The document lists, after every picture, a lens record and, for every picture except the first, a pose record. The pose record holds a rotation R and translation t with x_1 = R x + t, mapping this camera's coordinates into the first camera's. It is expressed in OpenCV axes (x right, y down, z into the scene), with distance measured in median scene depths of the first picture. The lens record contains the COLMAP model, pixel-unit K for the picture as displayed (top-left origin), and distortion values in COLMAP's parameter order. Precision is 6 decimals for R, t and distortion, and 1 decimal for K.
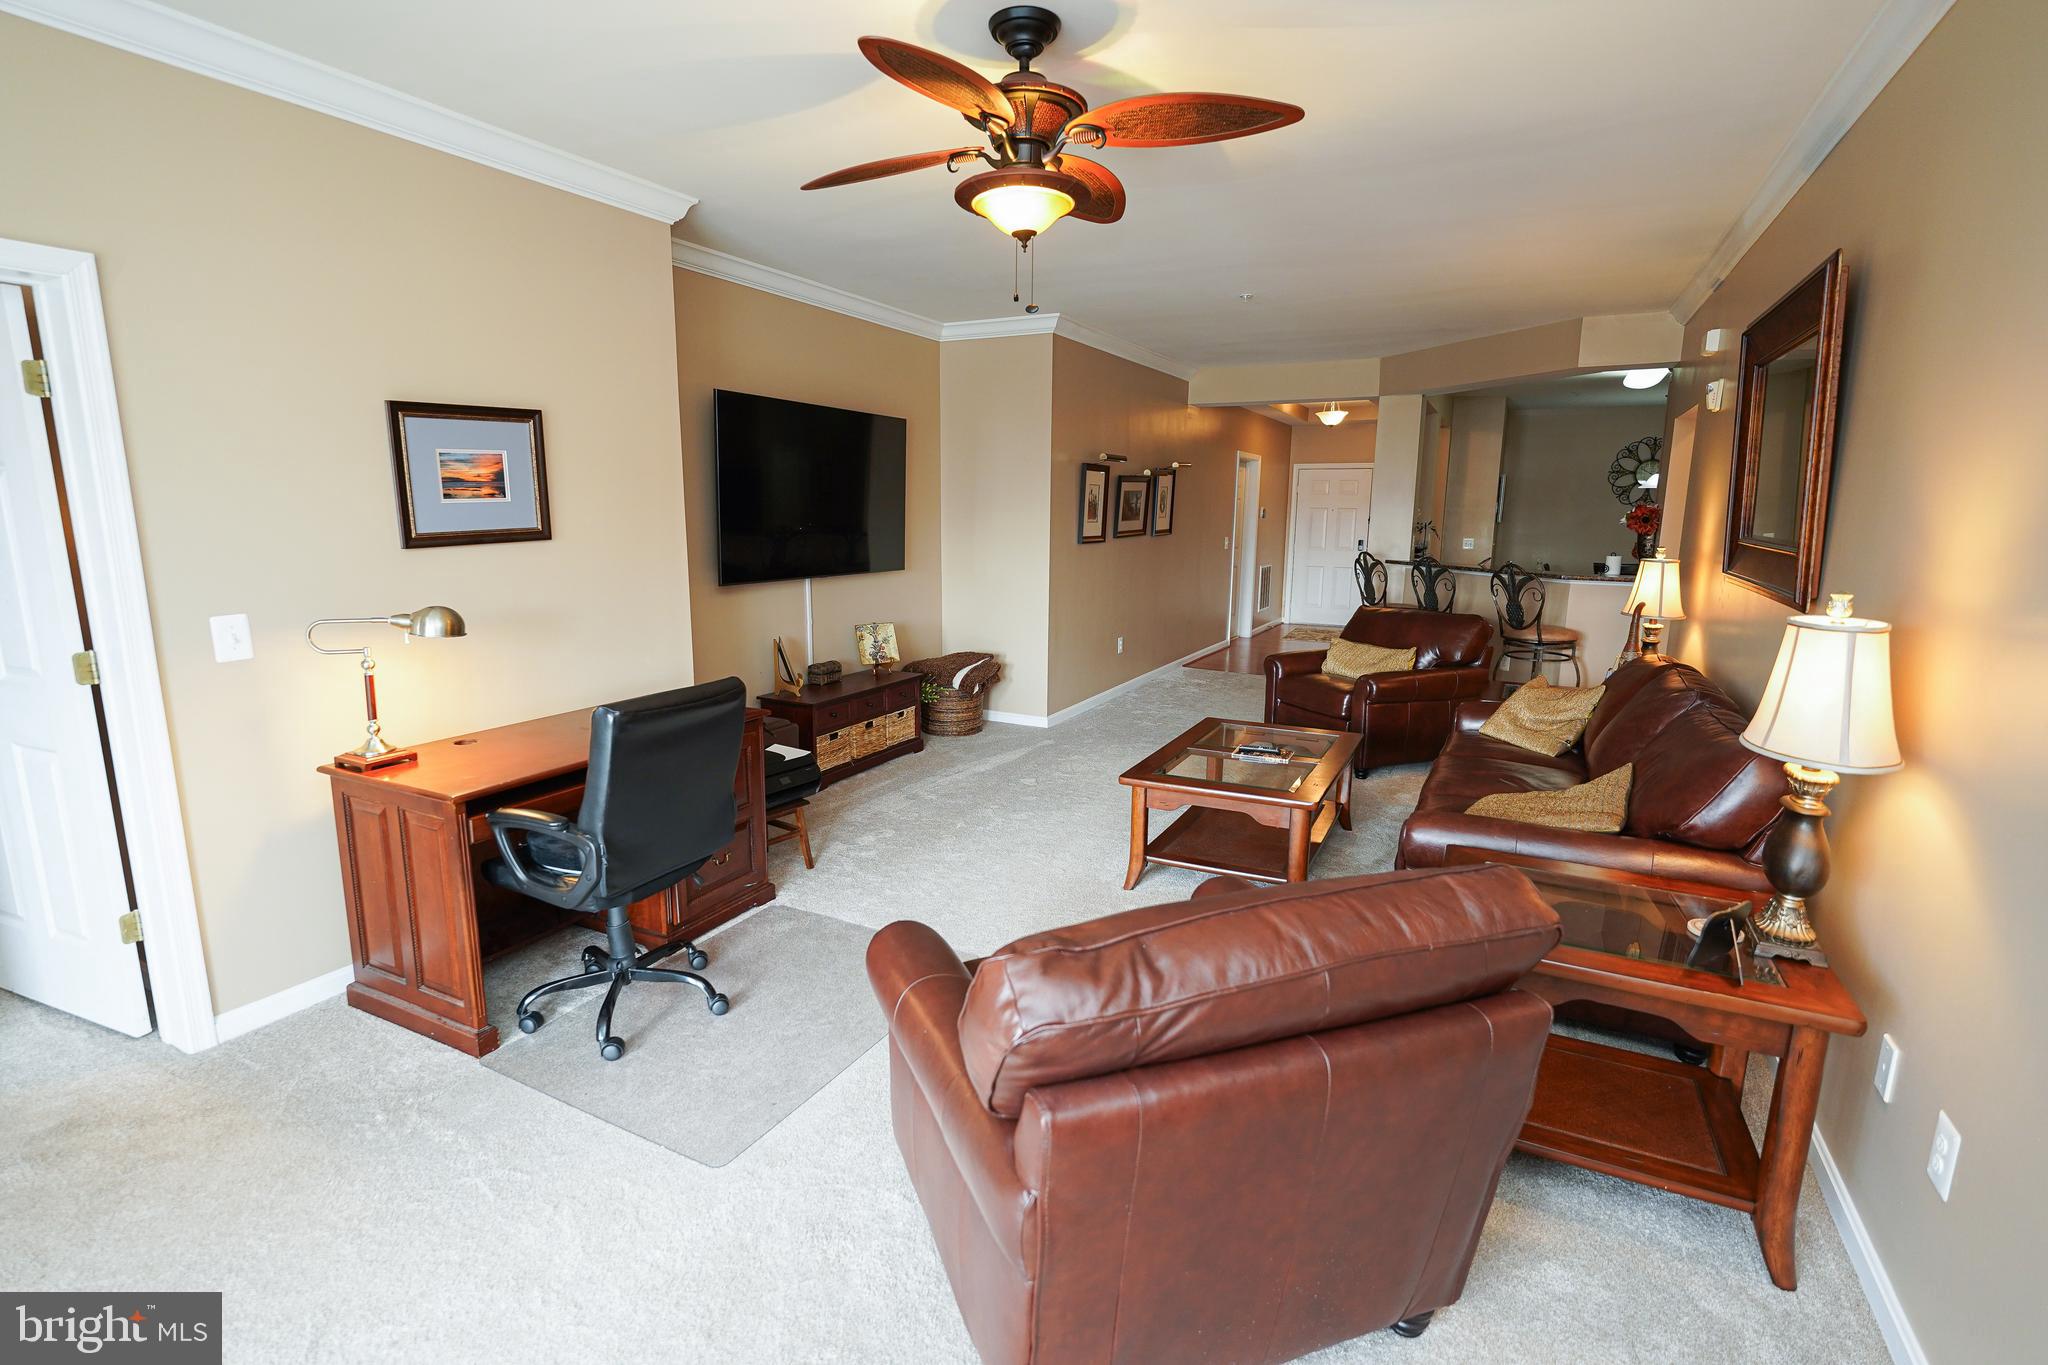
lens RADIAL K [[960.4, 0, 1009.9], [0, 960.4, 689.5], [0, 0, 1]] dist [-0.013719, 0.000800]
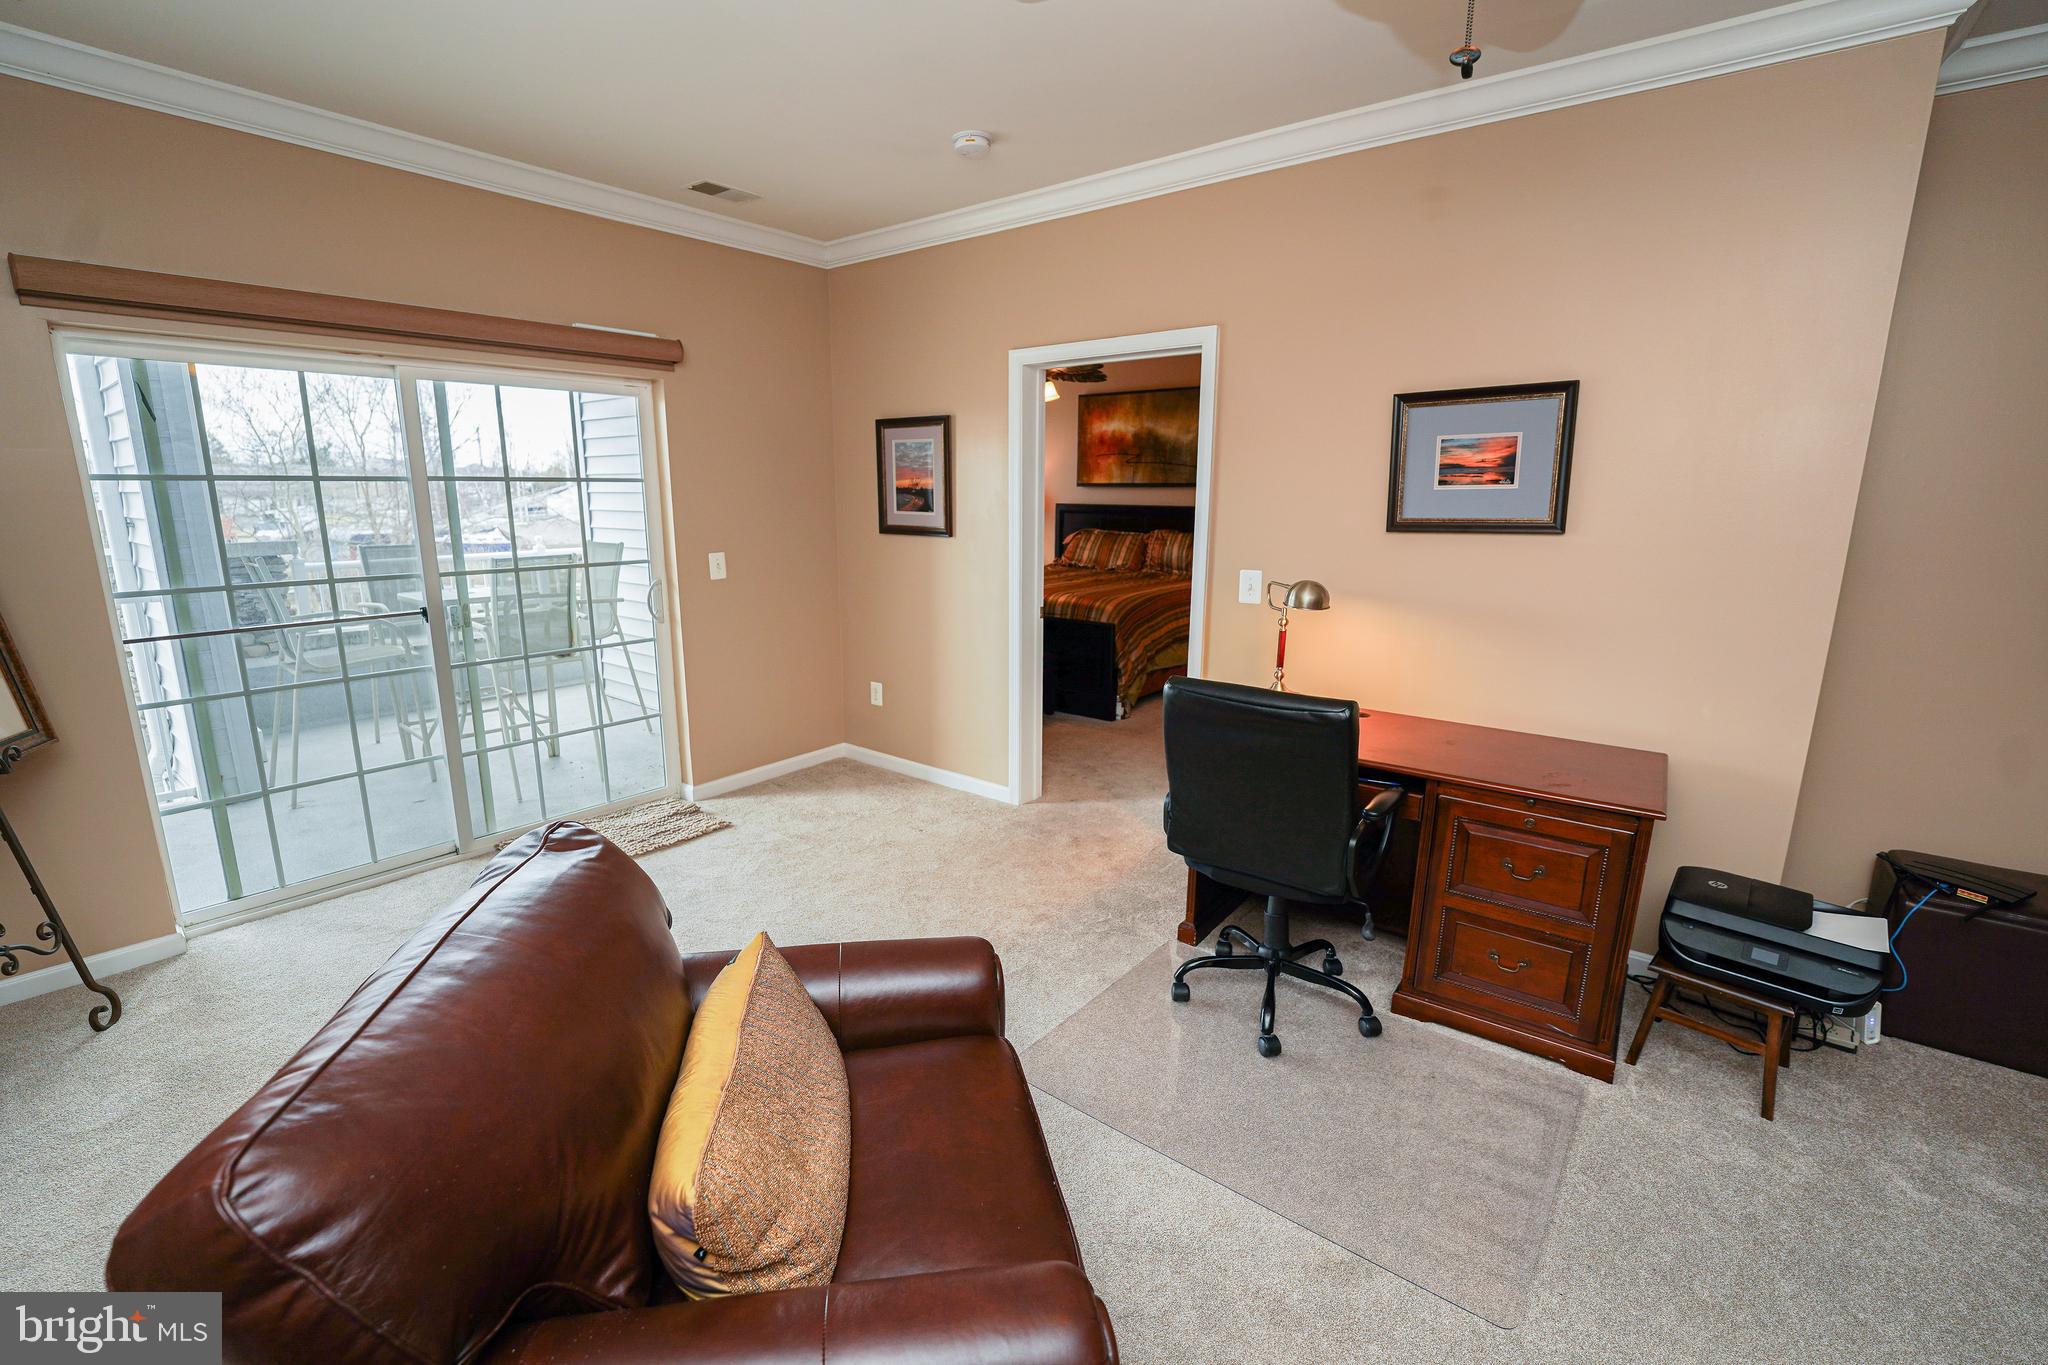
lens RADIAL K [[878.7, 0, 1001.0], [0, 878.7, 679.7], [0, 0, 1]] dist [-0.023064, 0.000336]
pose [[-0.185446, 0.201702, -0.961731, 0.190830], [-0.192295, 0.952336, 0.236811, -0.060132], [0.963656, 0.228851, -0.137821, 0.328076]]
